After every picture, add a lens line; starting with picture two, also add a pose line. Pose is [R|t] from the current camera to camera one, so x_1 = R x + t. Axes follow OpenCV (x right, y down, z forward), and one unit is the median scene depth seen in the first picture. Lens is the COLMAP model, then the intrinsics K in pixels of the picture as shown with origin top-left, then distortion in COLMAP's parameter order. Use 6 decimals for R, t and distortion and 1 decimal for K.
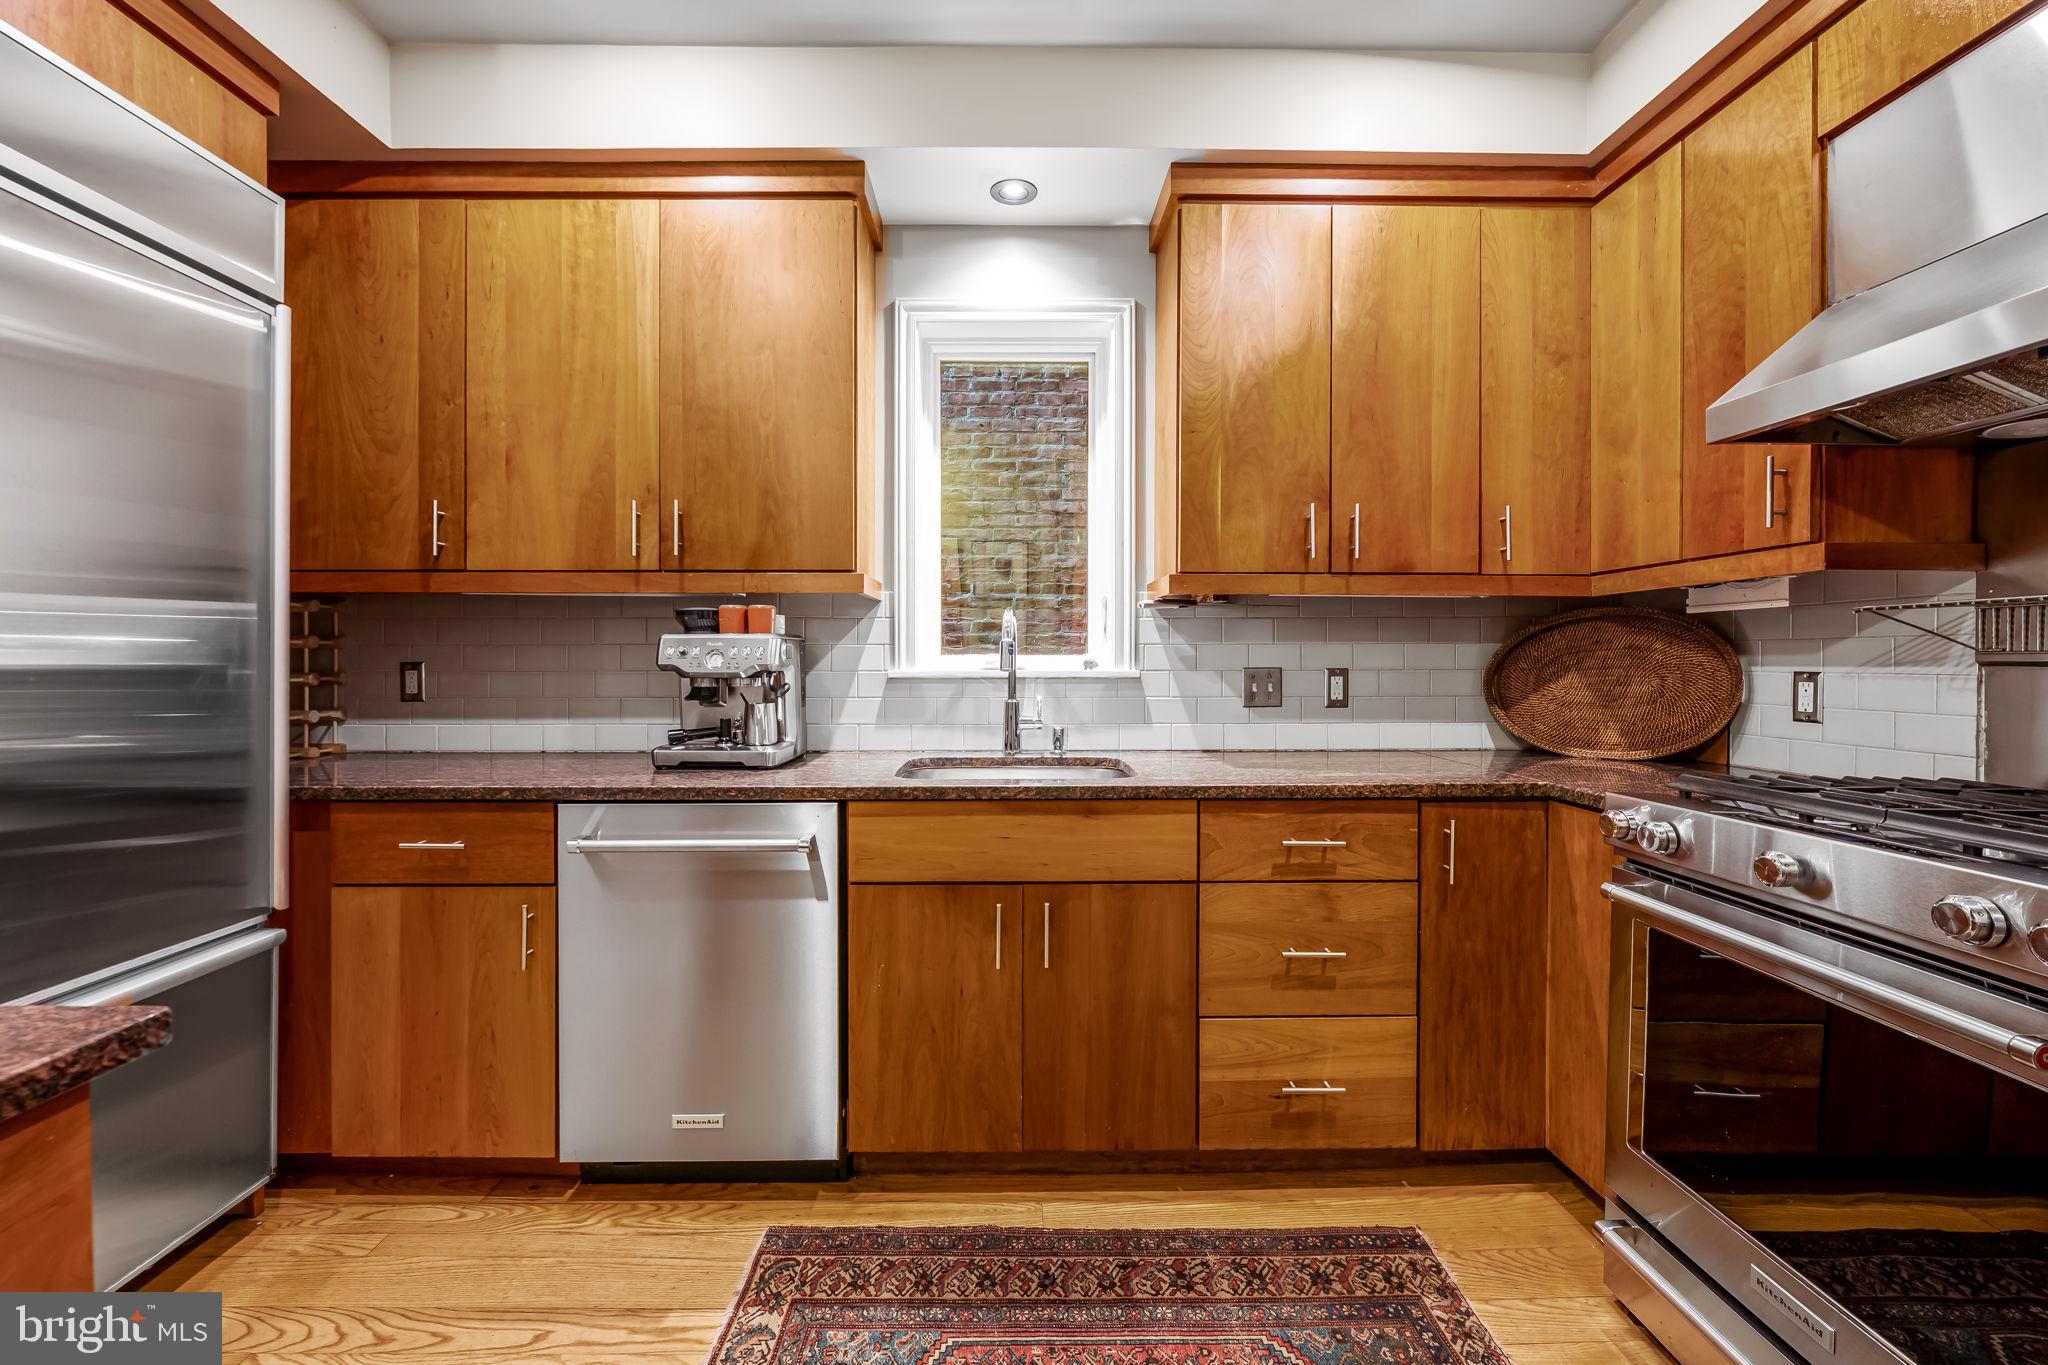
lens RADIAL K [[838.6, 0, 1020.6], [0, 838.6, 657.8], [0, 0, 1]] dist [-0.005097, 0.000484]
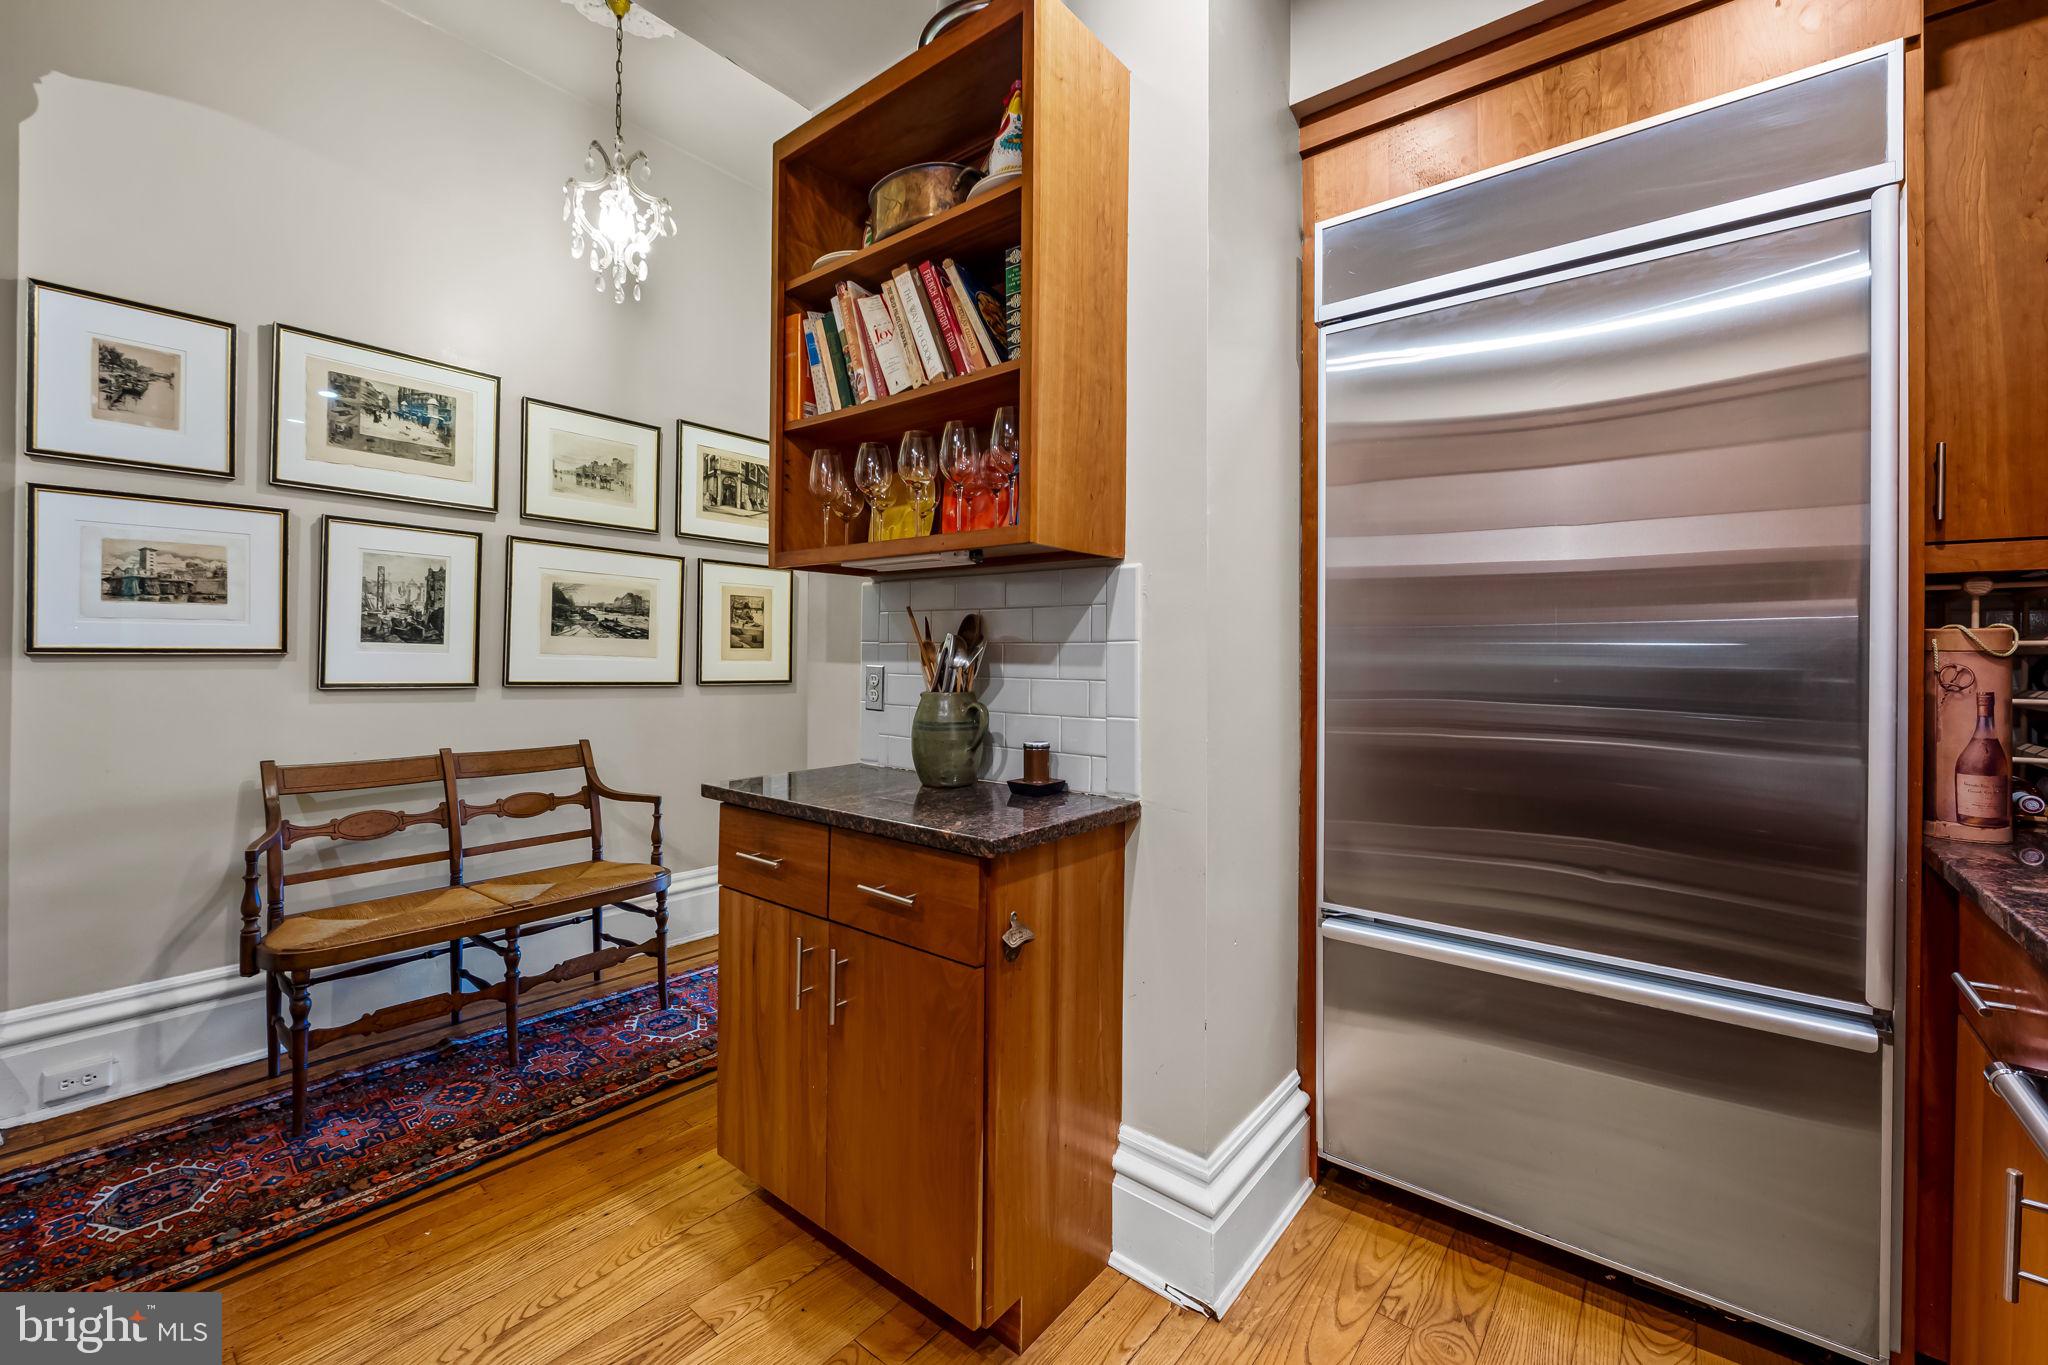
lens RADIAL K [[838.6, 0, 1020.6], [0, 838.6, 657.8], [0, 0, 1]] dist [-0.005097, 0.000484]
pose [[-0.648388, -0.004788, -0.761295, 0.138400], [-0.007555, 0.999971, 0.000146, -0.000984], [0.761272, 0.005846, -0.648406, 0.794201]]
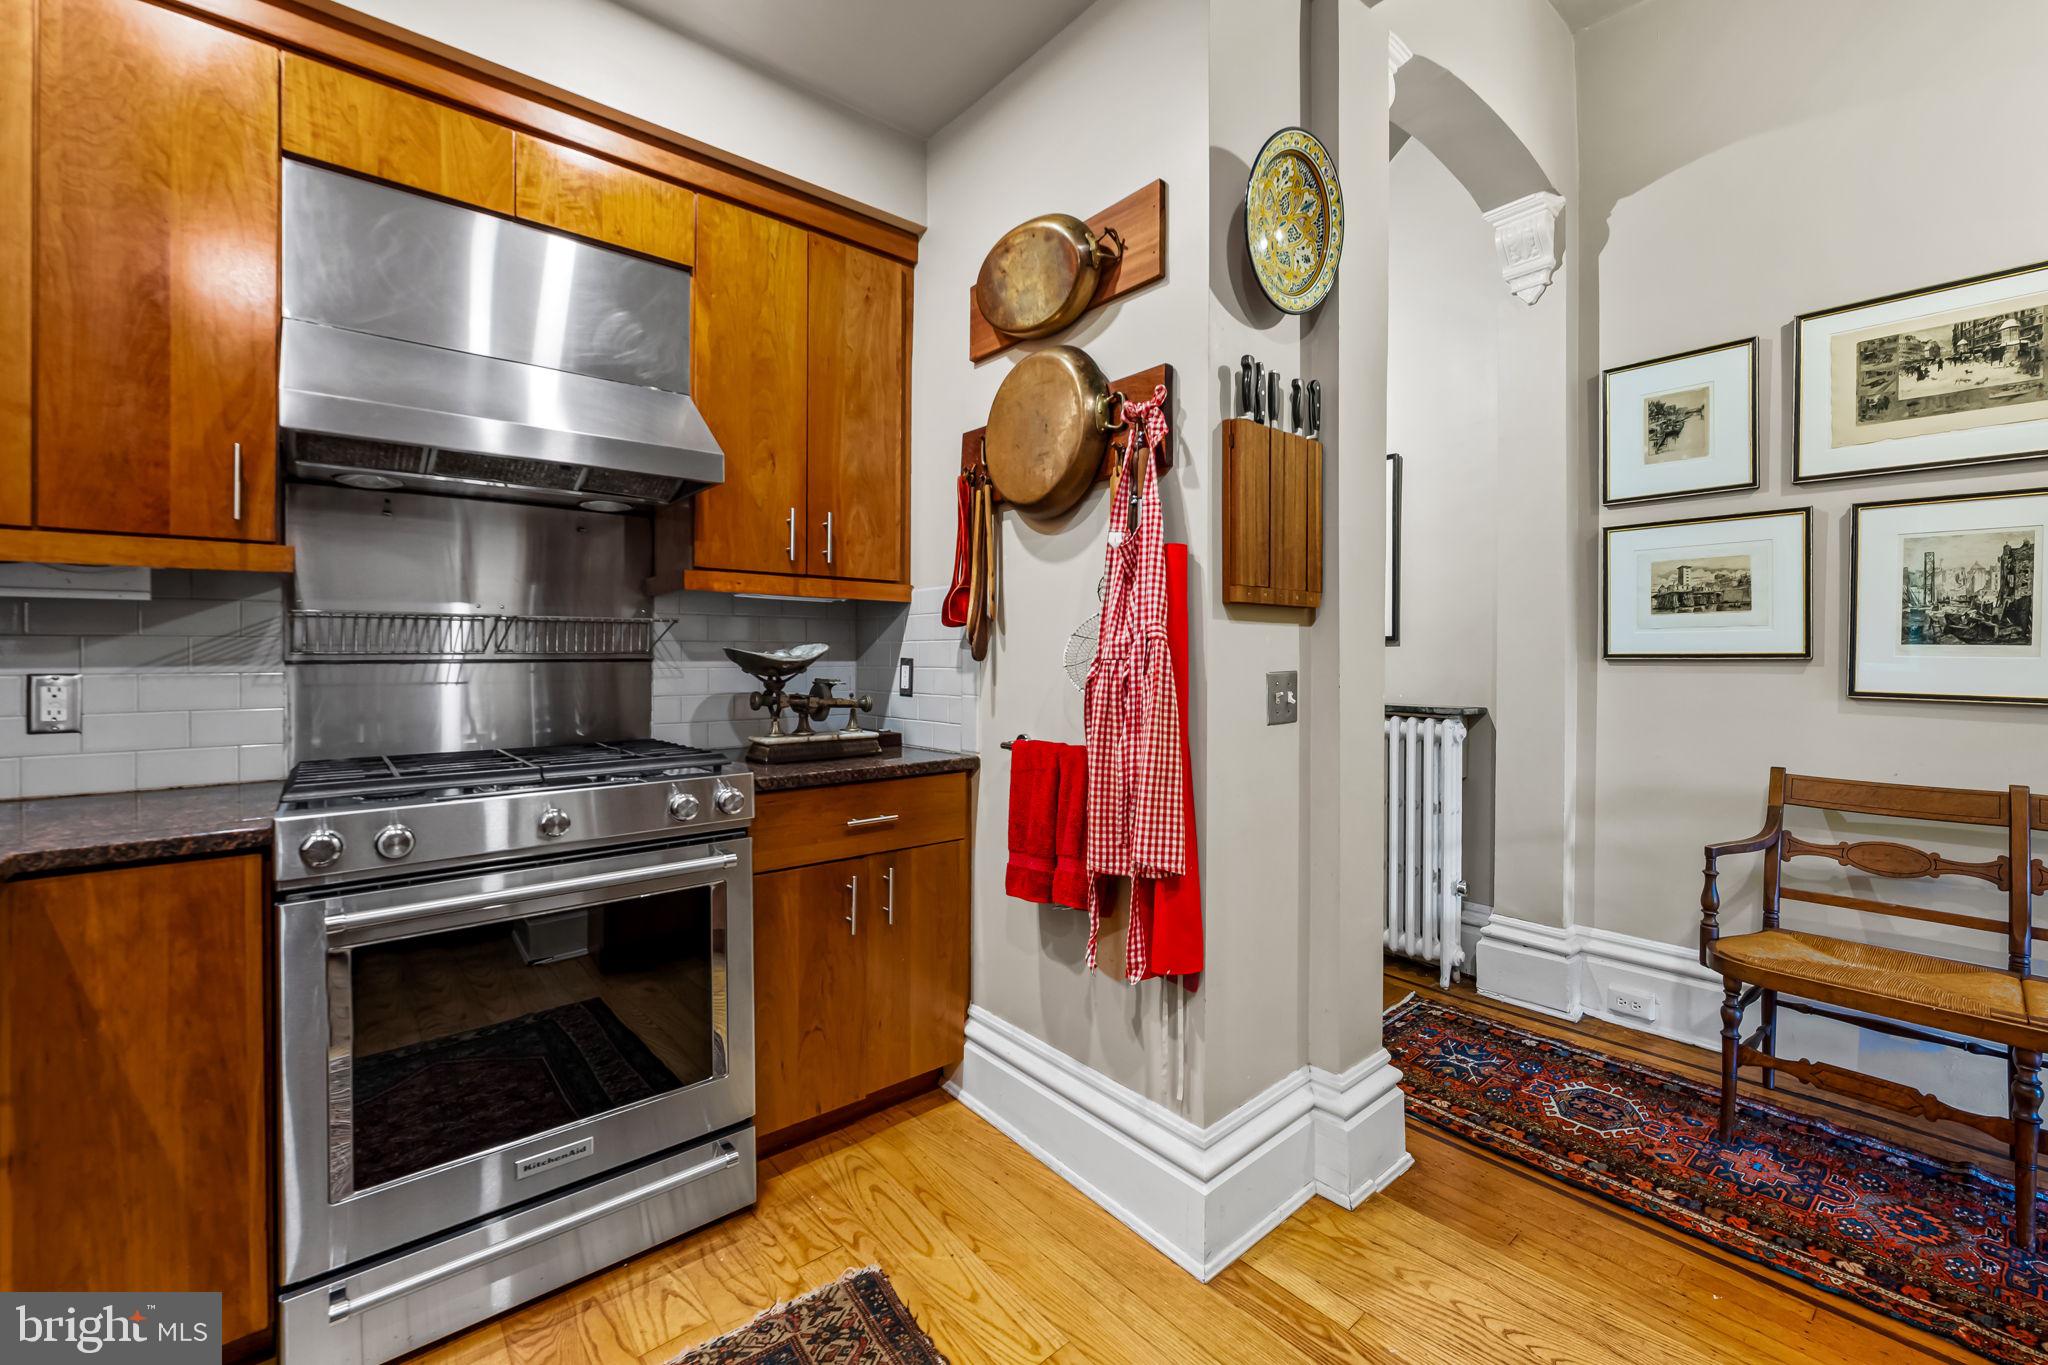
lens RADIAL K [[838.6, 0, 1020.6], [0, 838.6, 657.8], [0, 0, 1]] dist [-0.005097, 0.000484]
pose [[-0.628708, -0.004811, 0.777626, -0.329381], [-0.001038, 0.999985, 0.005347, -0.004683], [-0.777640, 0.002555, -0.628704, 0.768293]]
